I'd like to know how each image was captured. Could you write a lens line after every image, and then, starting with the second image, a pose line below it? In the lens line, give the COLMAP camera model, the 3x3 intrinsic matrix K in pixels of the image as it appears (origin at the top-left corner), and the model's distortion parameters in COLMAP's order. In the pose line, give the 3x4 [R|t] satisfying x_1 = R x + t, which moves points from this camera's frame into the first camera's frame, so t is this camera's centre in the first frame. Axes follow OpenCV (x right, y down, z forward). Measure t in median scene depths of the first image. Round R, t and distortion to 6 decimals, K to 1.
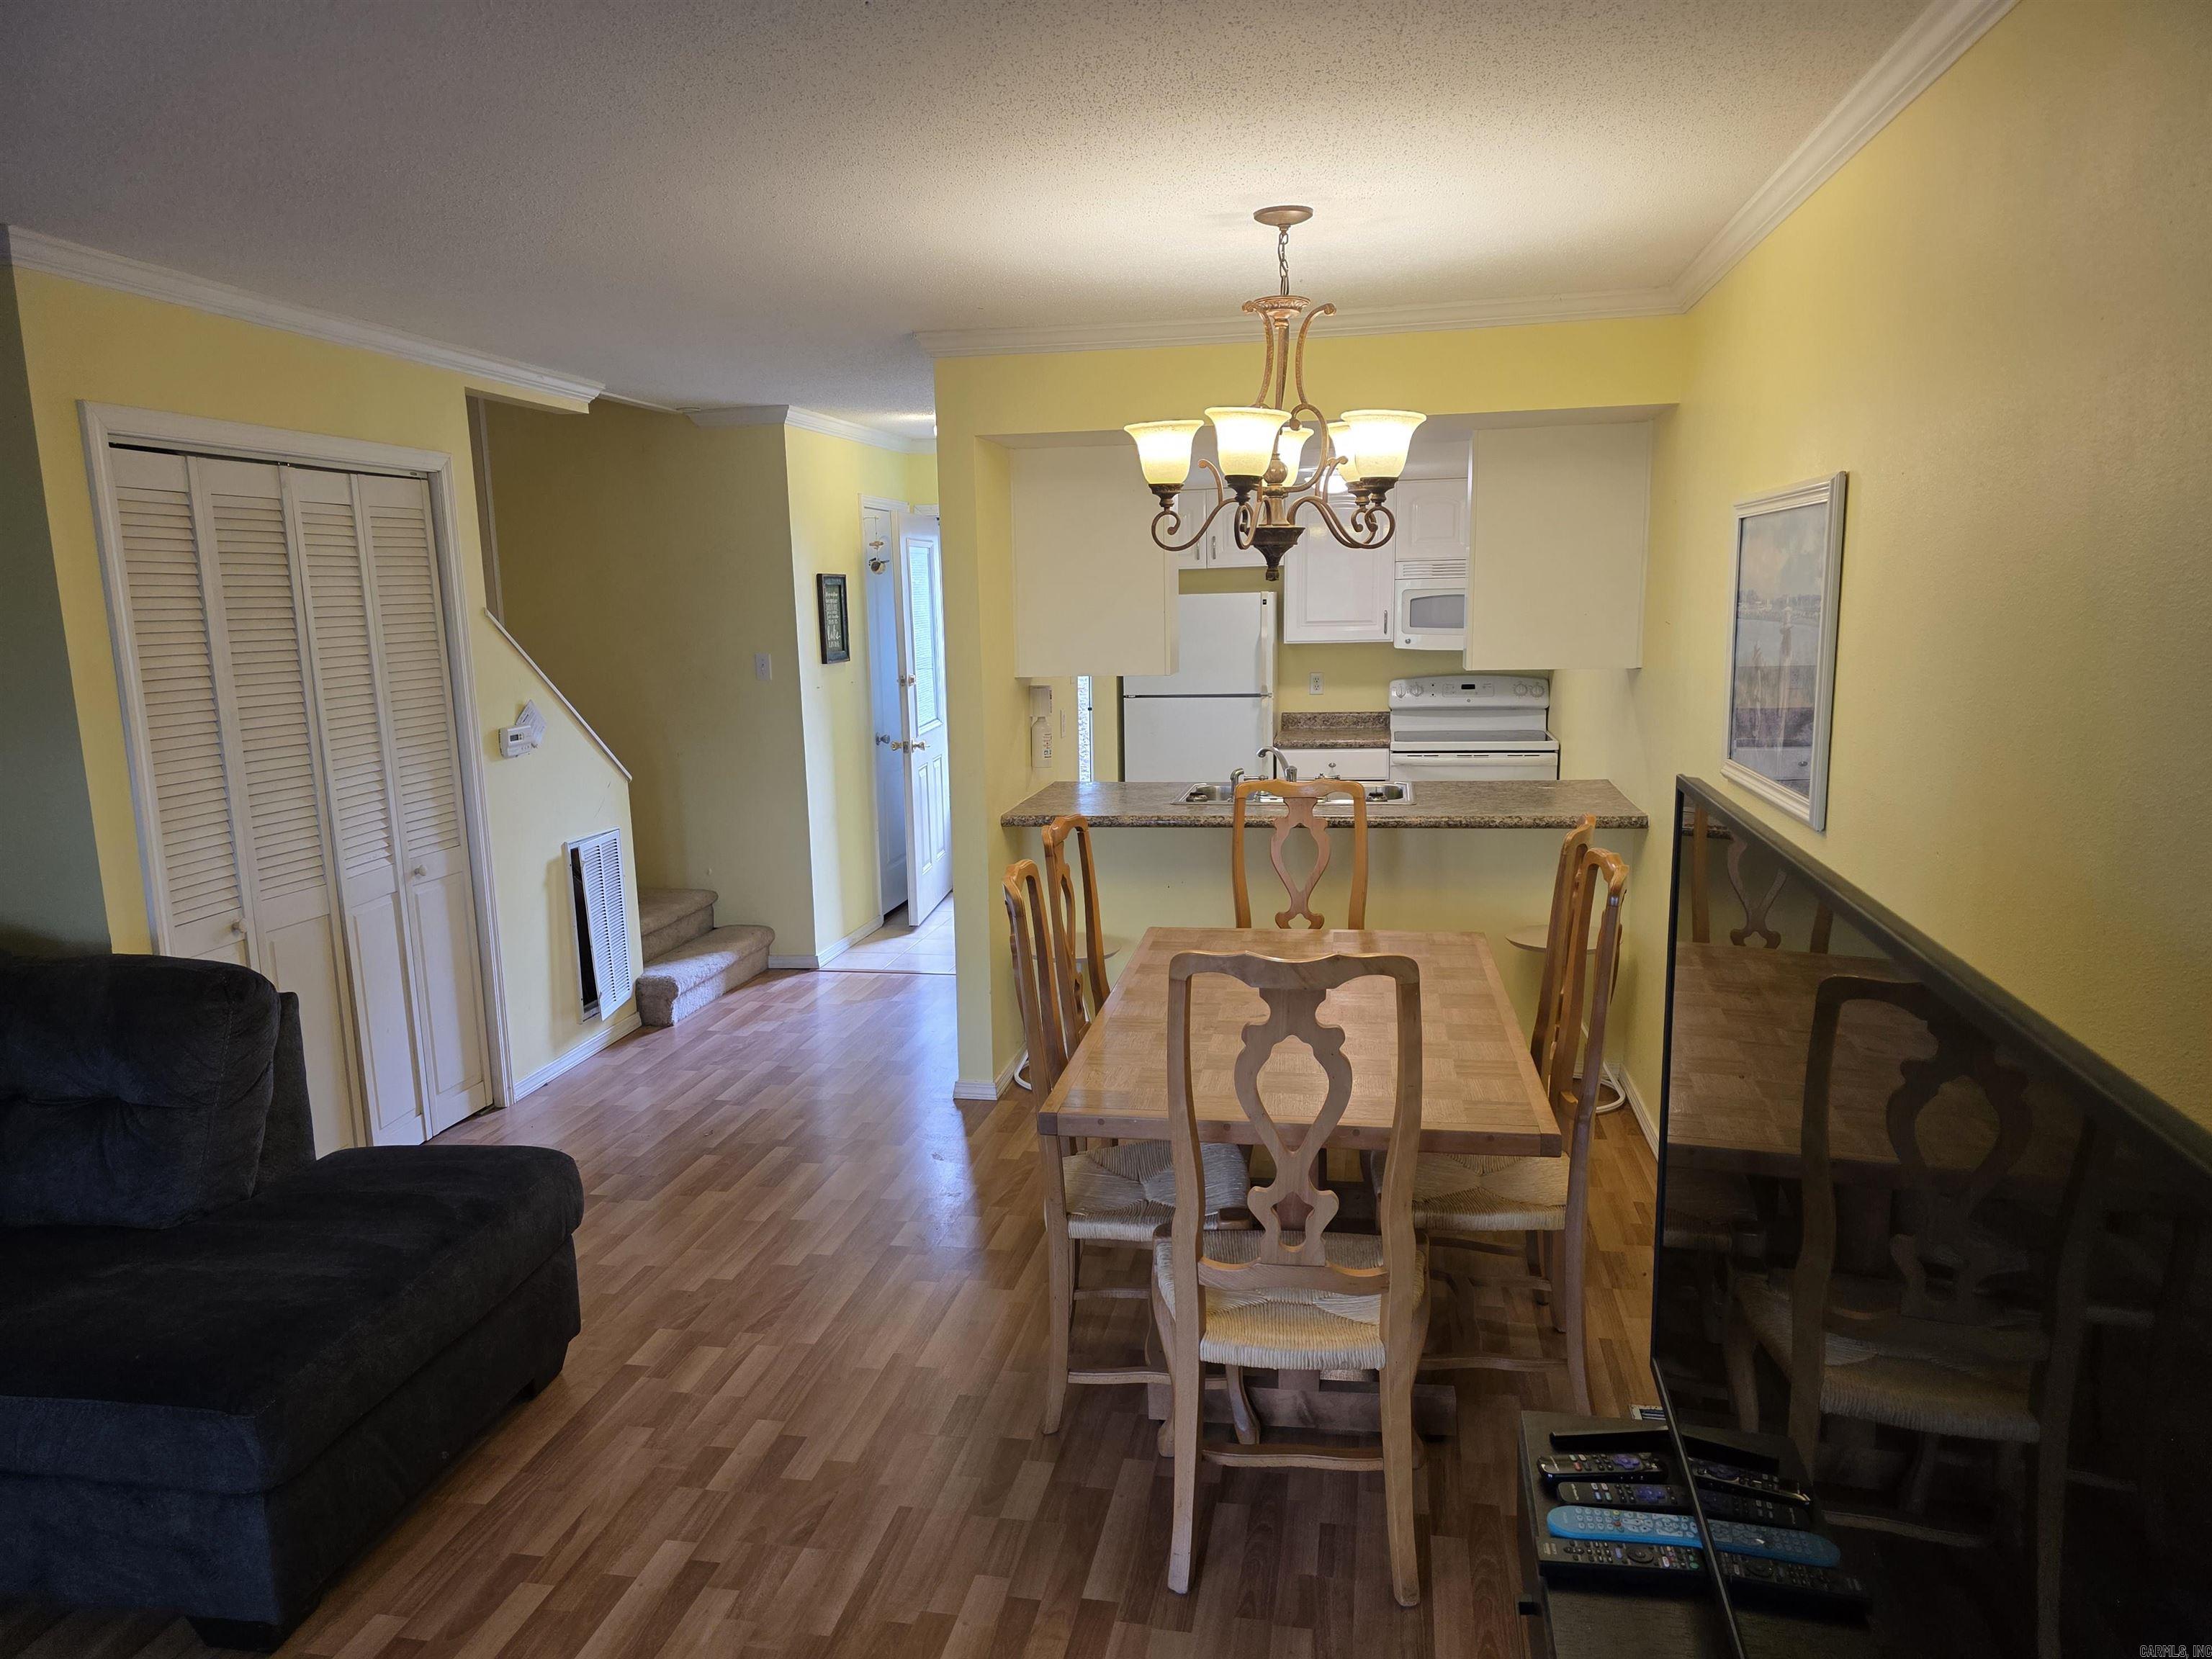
lens RADIAL K [[1477.0, 0, 1099.4], [0, 1477.0, 839.9], [0, 0, 1]] dist [0.011809, 0.000080]
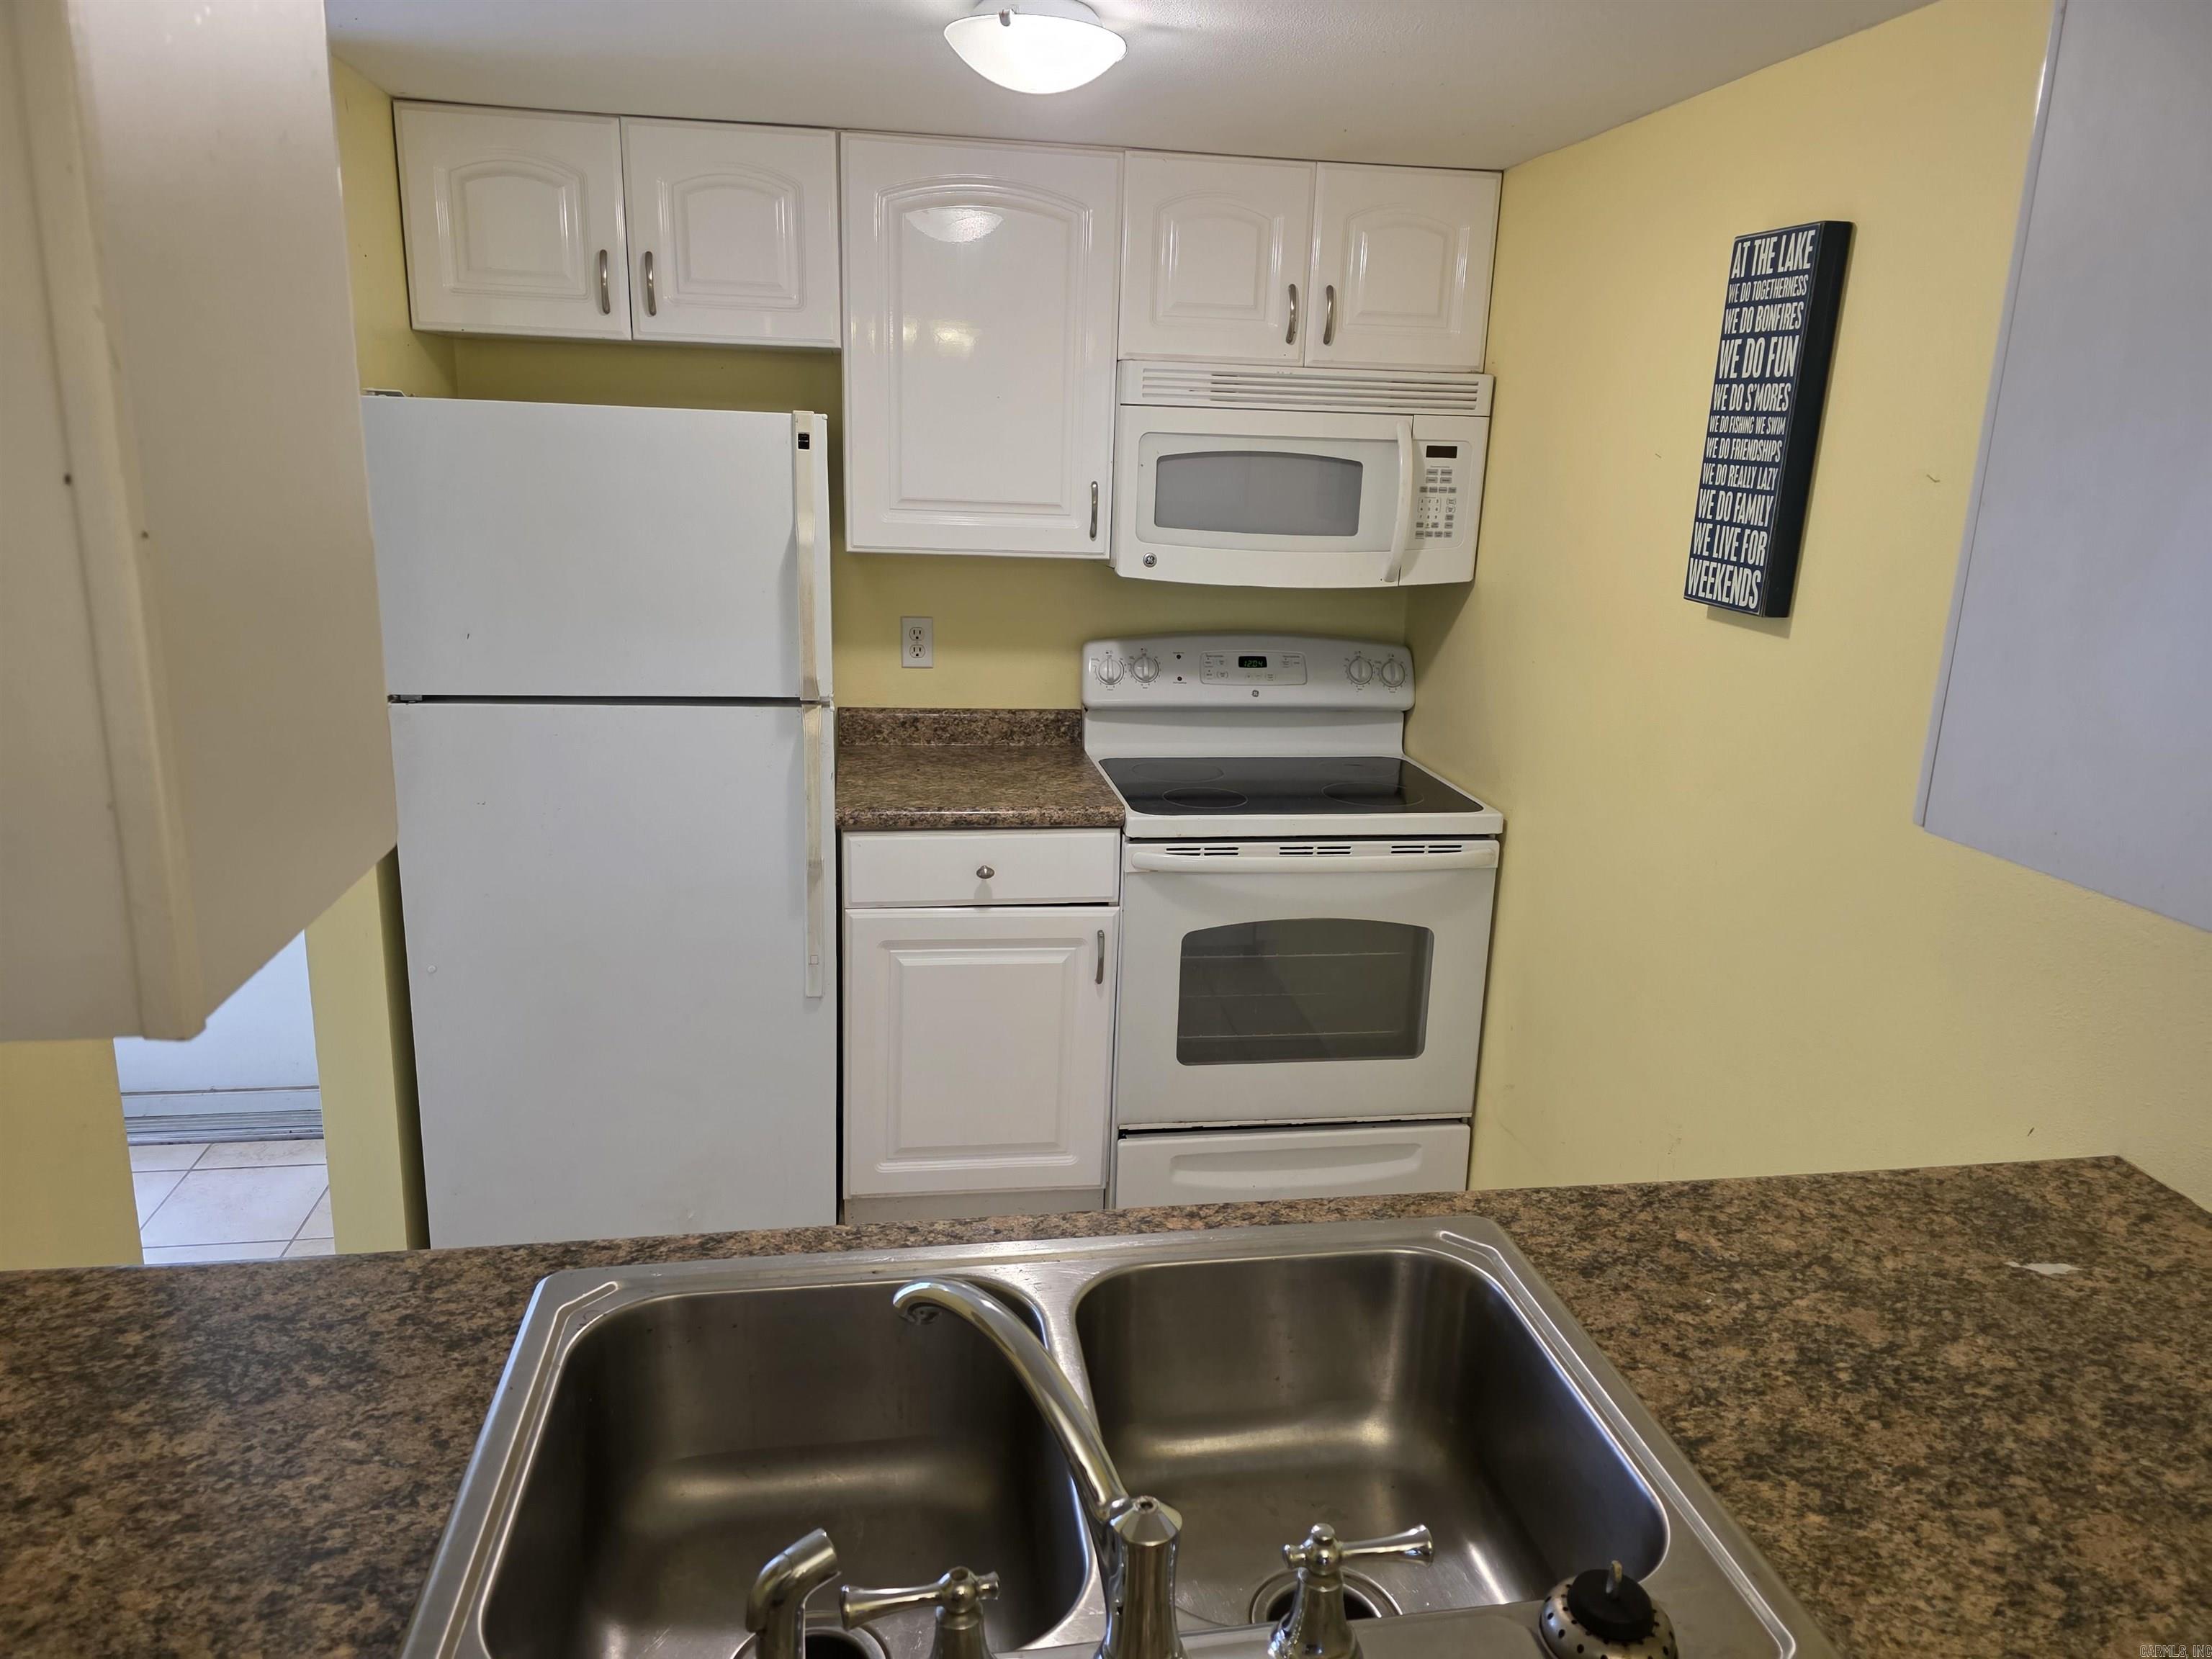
lens RADIAL K [[1477.0, 0, 1118.3], [0, 1477.0, 841.7], [0, 0, 1]] dist [0.011809, 0.000080]
pose [[0.936497, -0.031059, 0.349297, 0.051987], [-0.002615, 0.995424, 0.095523, -0.094745], [-0.350665, -0.090371, 0.932130, 0.605205]]
